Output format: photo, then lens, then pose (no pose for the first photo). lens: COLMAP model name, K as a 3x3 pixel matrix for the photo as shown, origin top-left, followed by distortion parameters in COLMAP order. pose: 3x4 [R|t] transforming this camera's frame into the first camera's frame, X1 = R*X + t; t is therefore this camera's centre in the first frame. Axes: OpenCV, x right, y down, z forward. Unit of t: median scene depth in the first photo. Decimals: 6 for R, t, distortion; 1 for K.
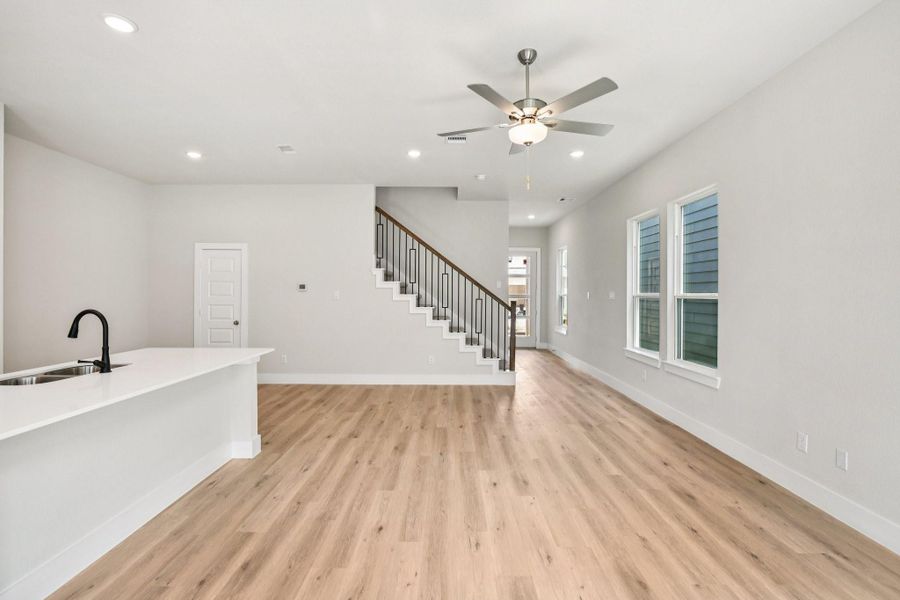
lens RADIAL K [[413.2, 0, 444.5], [0, 413.2, 293.7], [0, 0, 1]] dist [-0.008602, -0.003939]
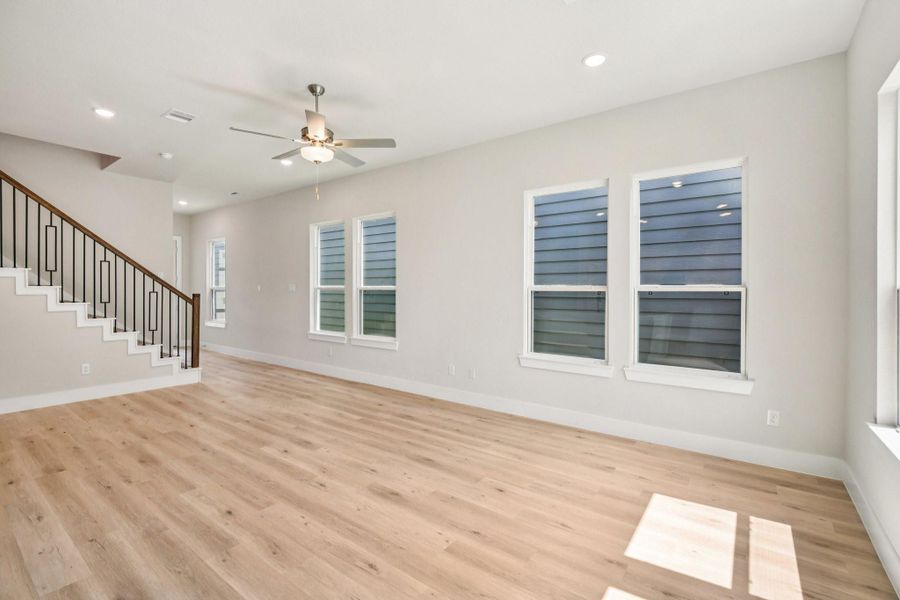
lens RADIAL K [[413.2, 0, 442.5], [0, 413.2, 284.9], [0, 0, 1]] dist [-0.008602, -0.003939]
pose [[0.599454, 0.005828, 0.800388, -0.469227], [0.001207, 0.999966, -0.008185, 0.011361], [-0.800408, 0.005872, 0.599426, -0.026326]]
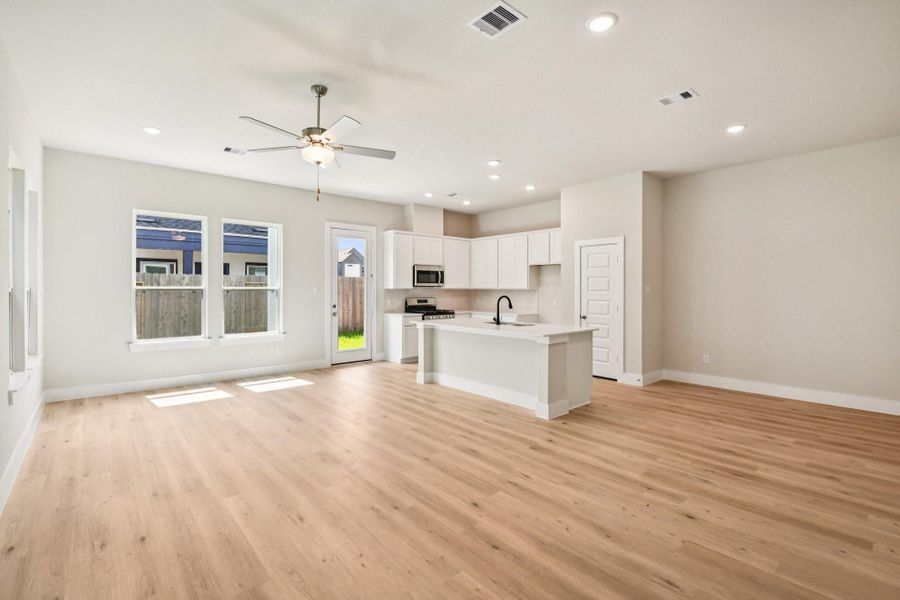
lens RADIAL K [[413.2, 0, 448.8], [0, 413.2, 290.3], [0, 0, 1]] dist [-0.008602, -0.003939]
pose [[-0.743825, -0.001340, -0.668373, 0.607565], [-0.004052, 0.999989, 0.002504, 0.005385], [0.668362, 0.004571, -0.743822, 1.813759]]
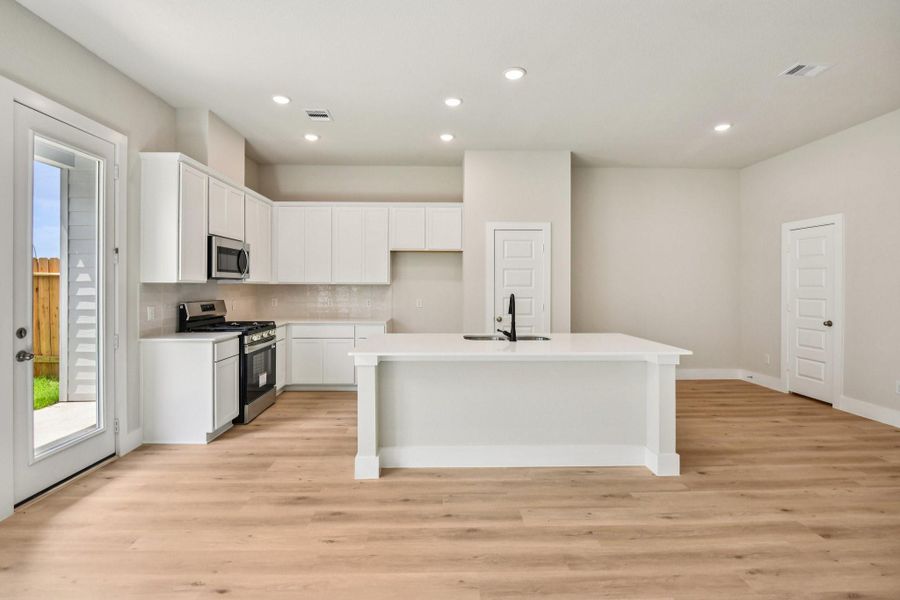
lens RADIAL K [[413.2, 0, 450.3], [0, 413.2, 284.9], [0, 0, 1]] dist [-0.008602, -0.003939]
pose [[0.045620, -0.003863, -0.998951, 0.370179], [-0.003181, 0.999987, -0.004013, 0.011806], [0.998954, 0.003361, 0.045607, 0.546532]]
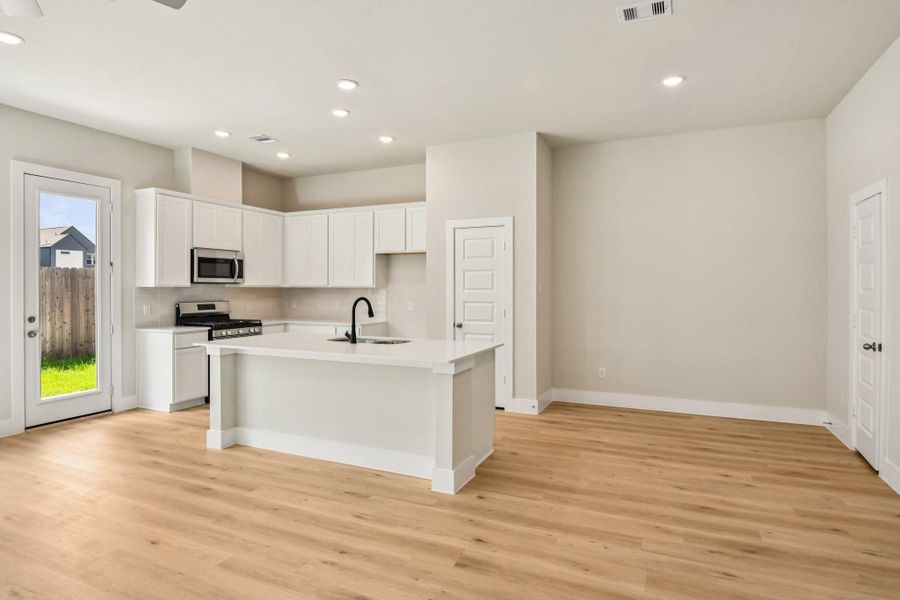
lens RADIAL K [[496.2, 0, 450.2], [0, 496.2, 289.7], [0, 0, 1]] dist [-0.007310, -0.007267]
pose [[-0.399286, 0.001113, -0.916826, 0.410780], [-0.002257, 0.999995, 0.002197, 0.007907], [0.916824, 0.002947, -0.399281, 1.448986]]
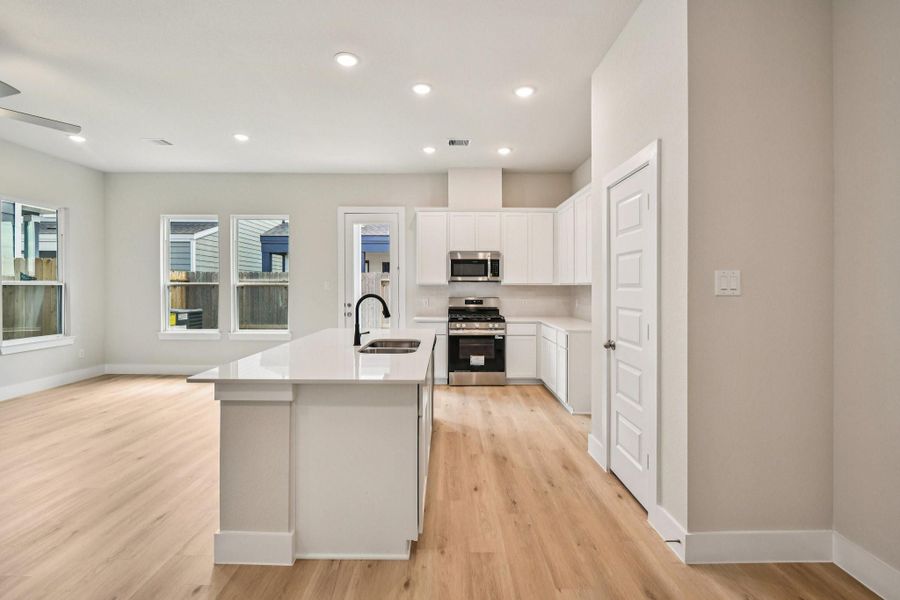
lens RADIAL K [[413.2, 0, 448.1], [0, 413.2, 289.8], [0, 0, 1]] dist [-0.008602, -0.003939]
pose [[-0.999920, -0.004019, -0.012006, -0.800196], [-0.004110, 0.999963, 0.007538, 0.012509], [0.011975, 0.007586, -0.999900, 1.655661]]
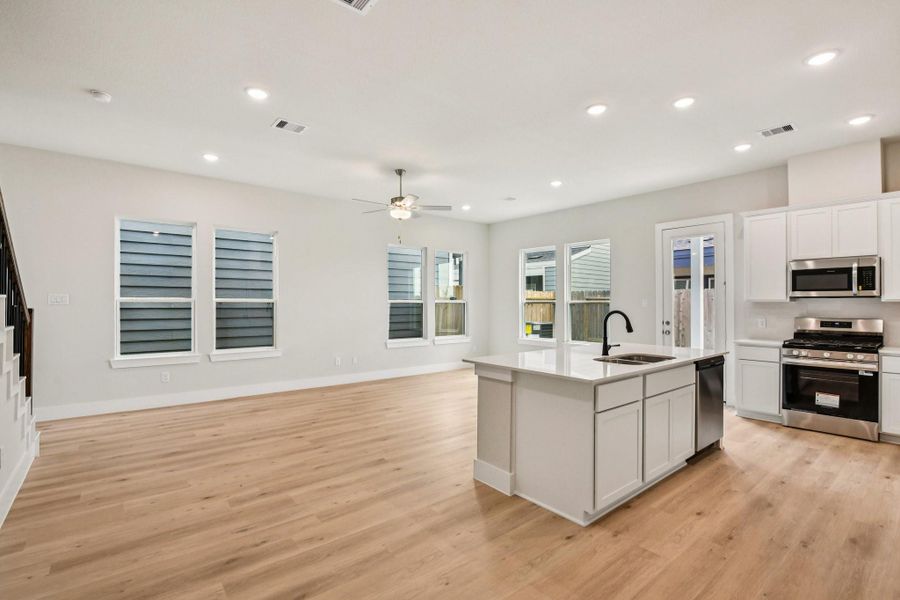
lens RADIAL K [[413.2, 0, 440.6], [0, 413.2, 303.5], [0, 0, 1]] dist [-0.008602, -0.003939]
pose [[-0.633383, -0.004350, 0.773826, -1.151945], [-0.004030, 0.999989, 0.002323, 0.012061], [-0.773828, -0.001647, -0.633393, 1.721154]]
